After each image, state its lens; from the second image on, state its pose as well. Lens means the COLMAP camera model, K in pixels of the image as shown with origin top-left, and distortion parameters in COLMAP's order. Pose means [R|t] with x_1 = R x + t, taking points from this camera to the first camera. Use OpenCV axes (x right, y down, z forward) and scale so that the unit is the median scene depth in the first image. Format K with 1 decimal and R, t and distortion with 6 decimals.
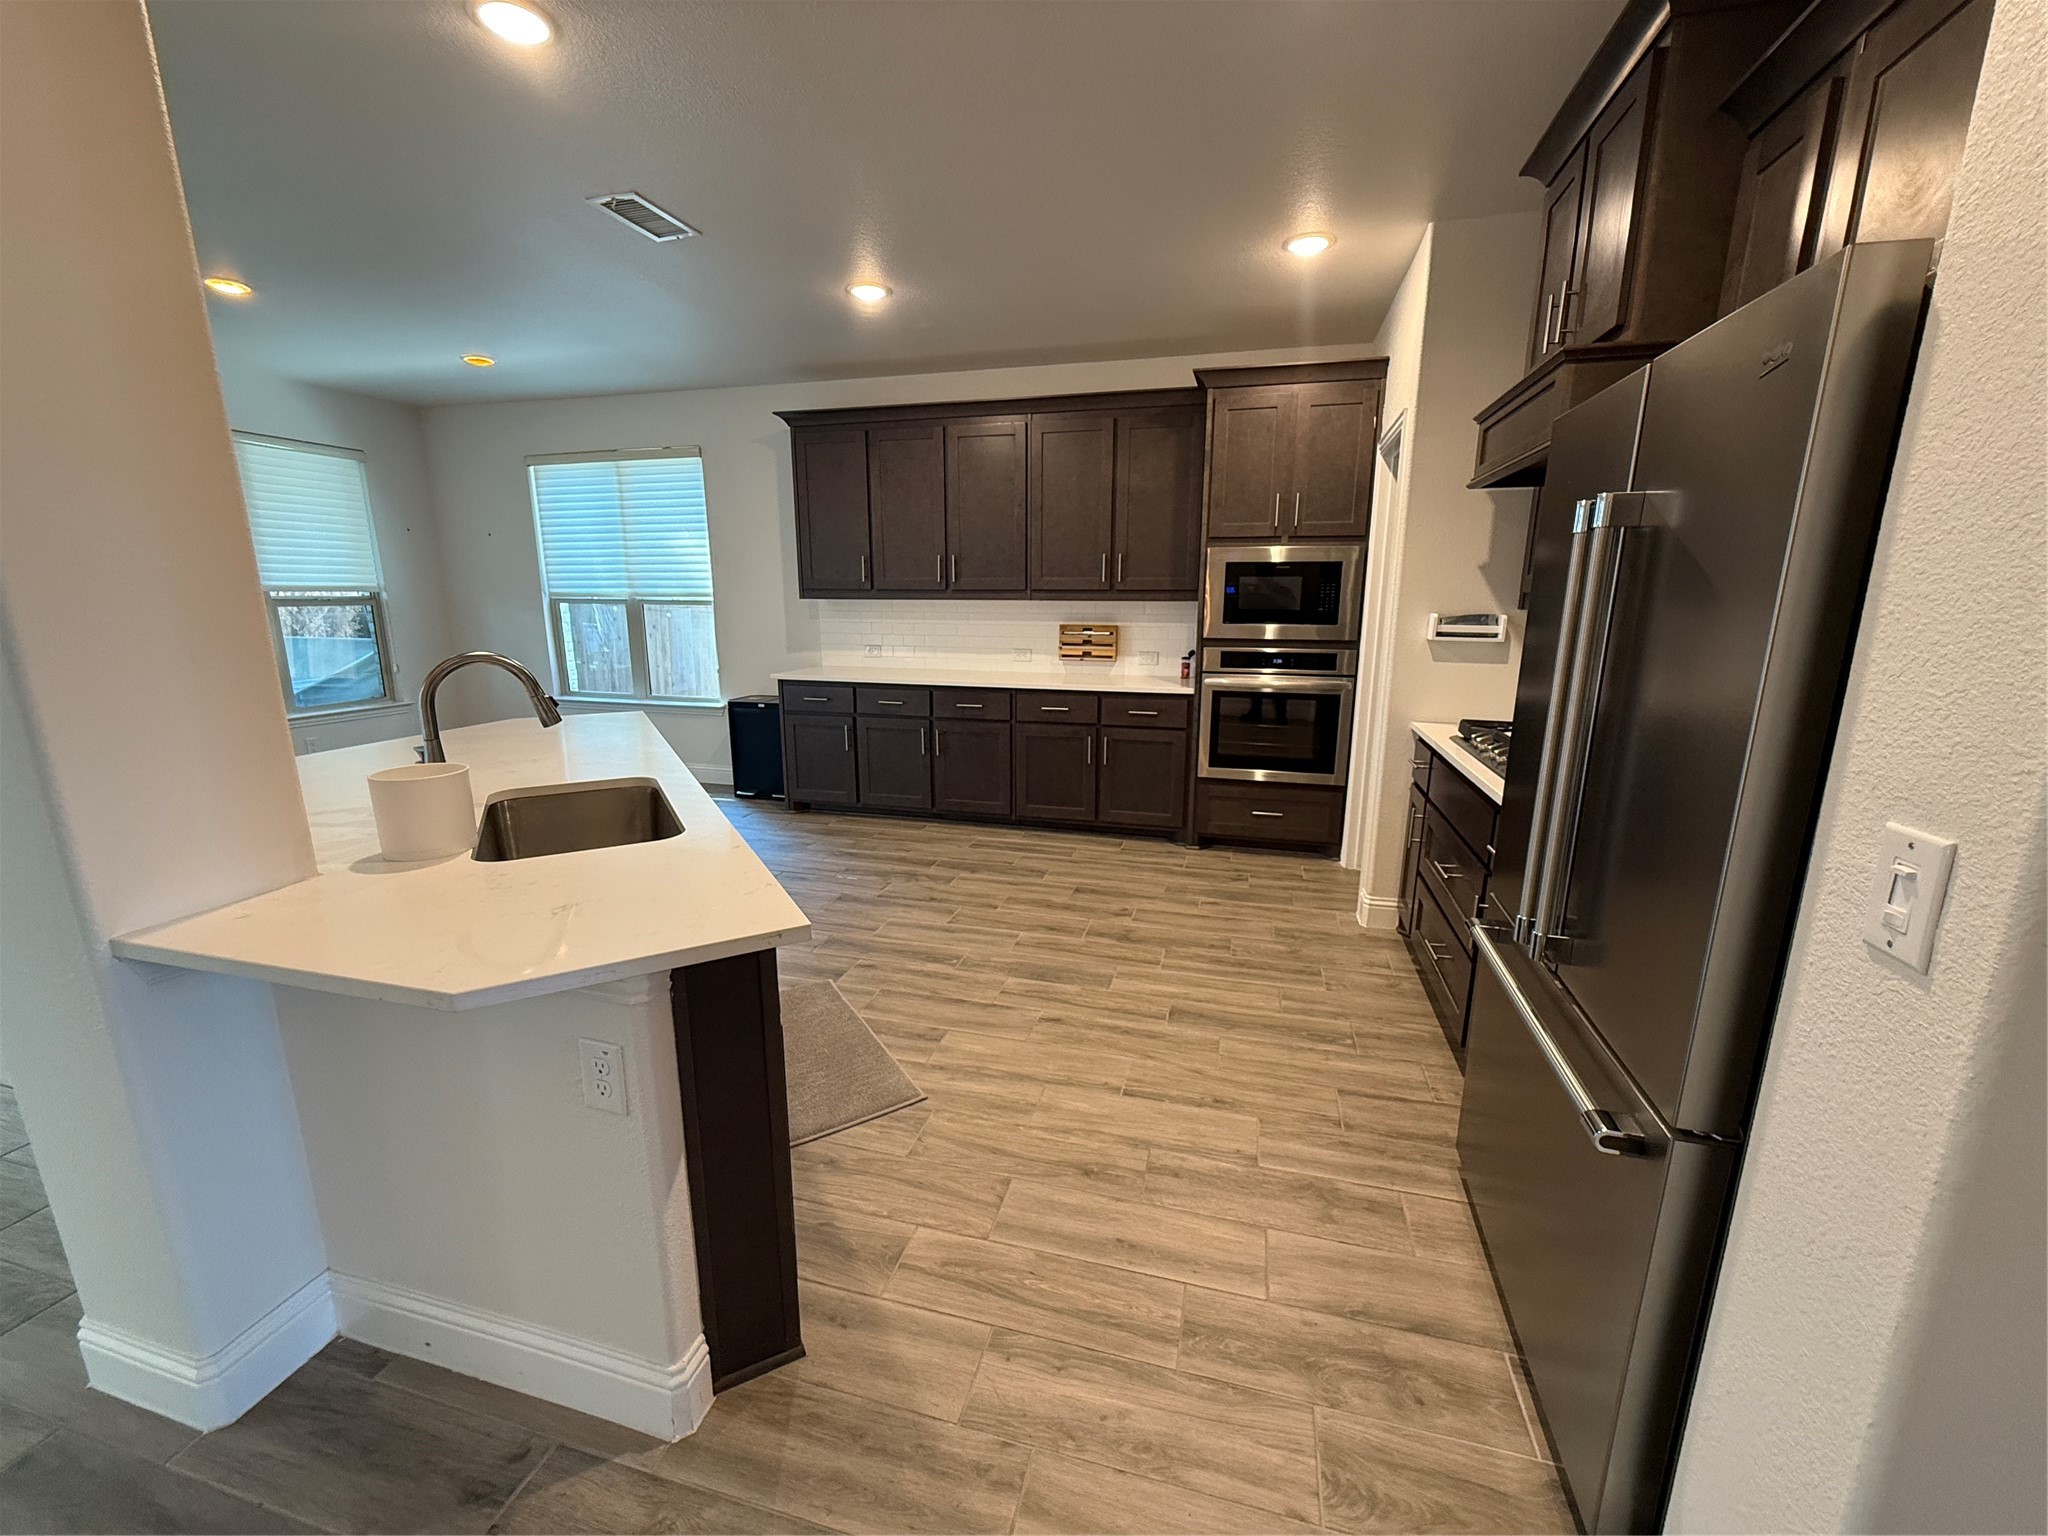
lens RADIAL K [[821.0, 0, 1026.4], [0, 821.0, 770.7], [0, 0, 1]] dist [-0.002441, -0.000561]
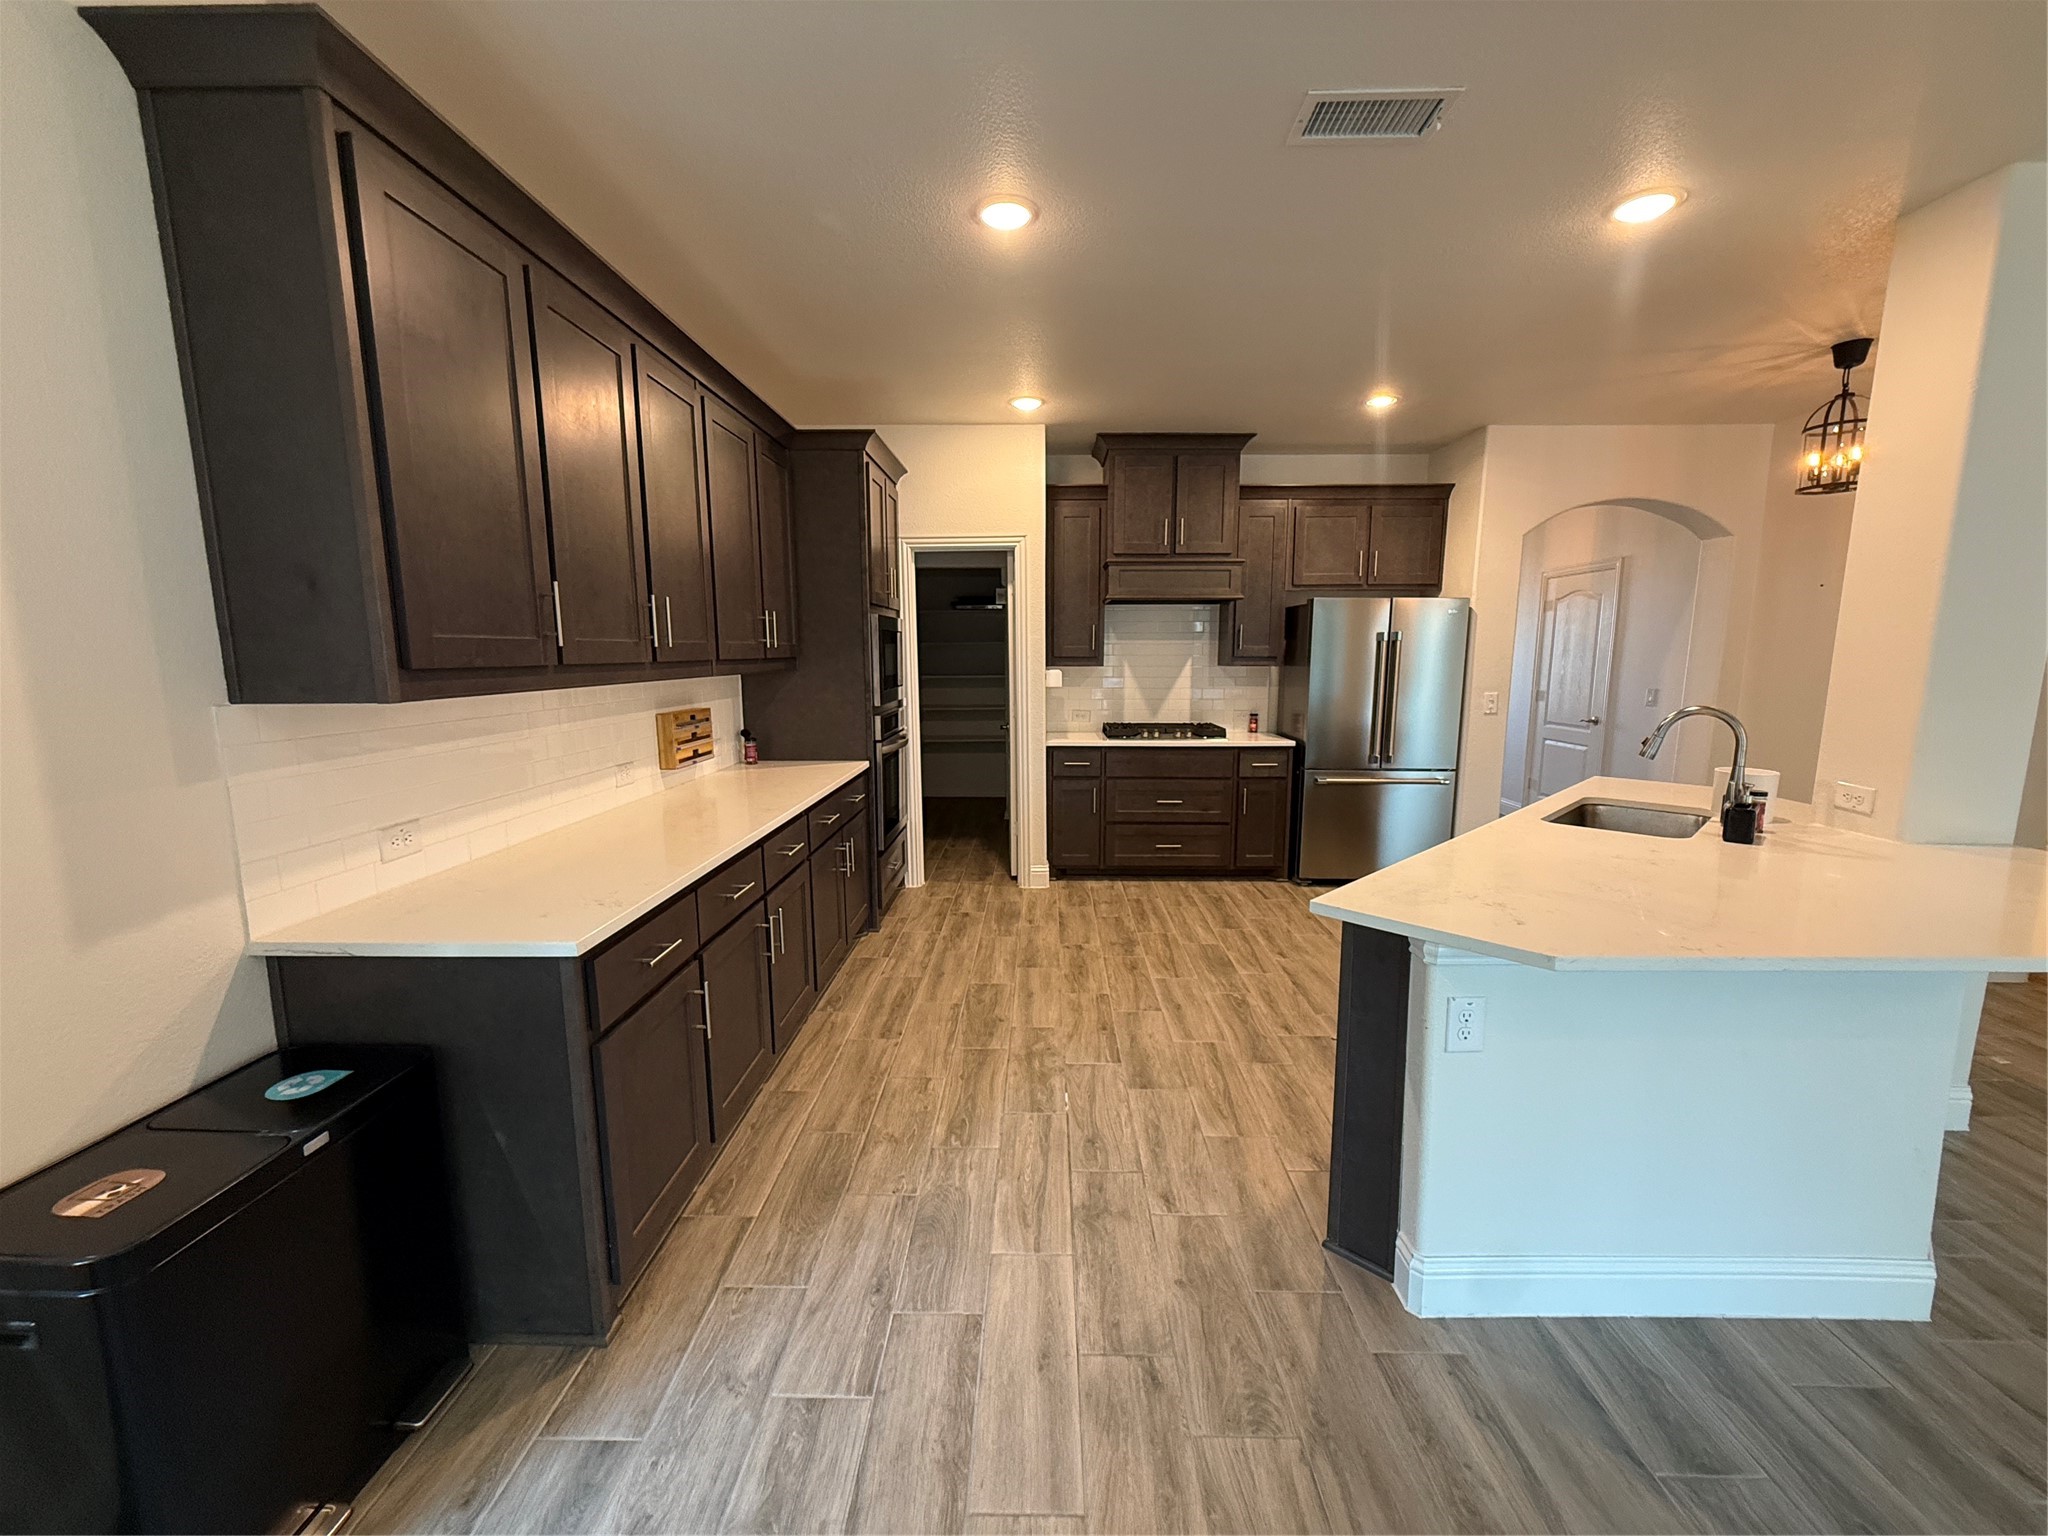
lens RADIAL K [[821.0, 0, 1029.6], [0, 821.0, 771.0], [0, 0, 1]] dist [-0.002441, -0.000561]
pose [[-0.249435, -0.144752, 0.957512, -0.872731], [0.207976, 0.957686, 0.198956, -0.280501], [-0.945795, 0.248766, -0.208775, 1.205914]]
